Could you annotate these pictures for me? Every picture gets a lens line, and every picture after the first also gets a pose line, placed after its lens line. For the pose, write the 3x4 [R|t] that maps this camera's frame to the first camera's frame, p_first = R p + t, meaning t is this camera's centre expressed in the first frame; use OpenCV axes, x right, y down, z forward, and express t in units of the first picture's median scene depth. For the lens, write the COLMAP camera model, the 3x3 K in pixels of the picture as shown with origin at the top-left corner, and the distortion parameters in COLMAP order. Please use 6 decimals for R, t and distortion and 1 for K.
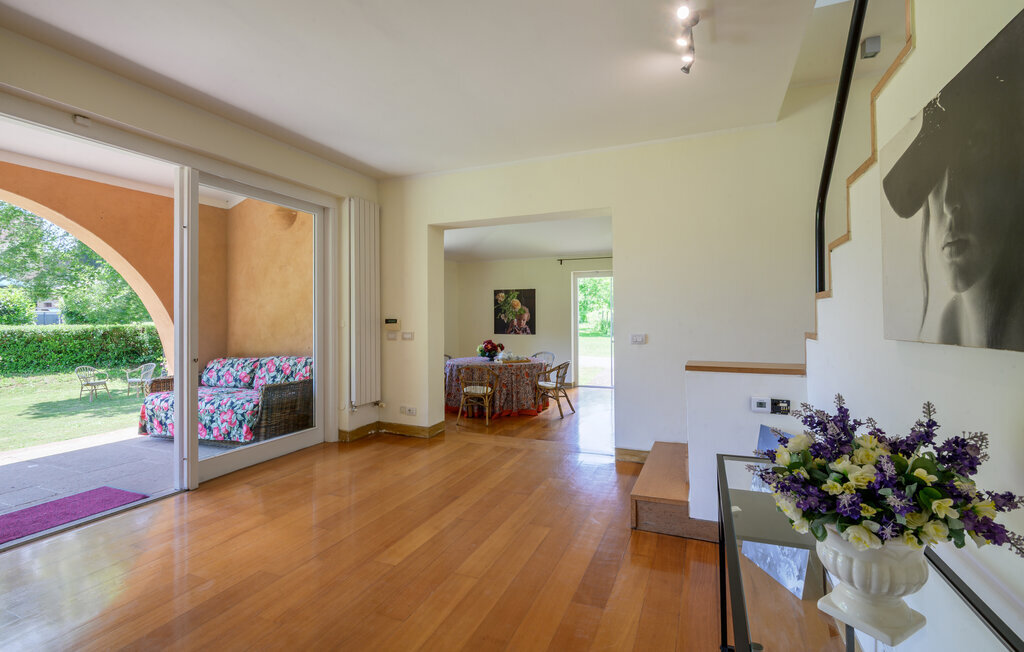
lens RADIAL K [[466.9, 0, 518.3], [0, 466.9, 314.2], [0, 0, 1]] dist [-0.003149, -0.000567]
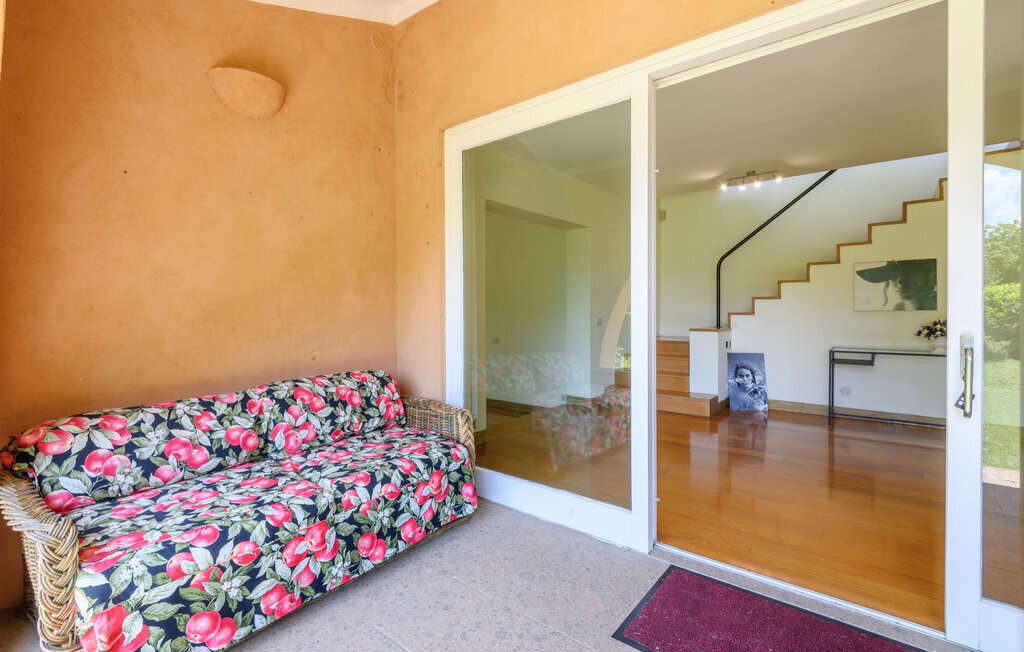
lens RADIAL K [[473.7, 0, 508.0], [0, 473.7, 313.4], [0, 0, 1]] dist [-0.000263, -0.000793]
pose [[0.277784, -0.003761, 0.960636, -1.211958], [-0.005453, 0.999970, 0.005492, 0.021543], [-0.960628, -0.006764, 0.277755, 0.838701]]
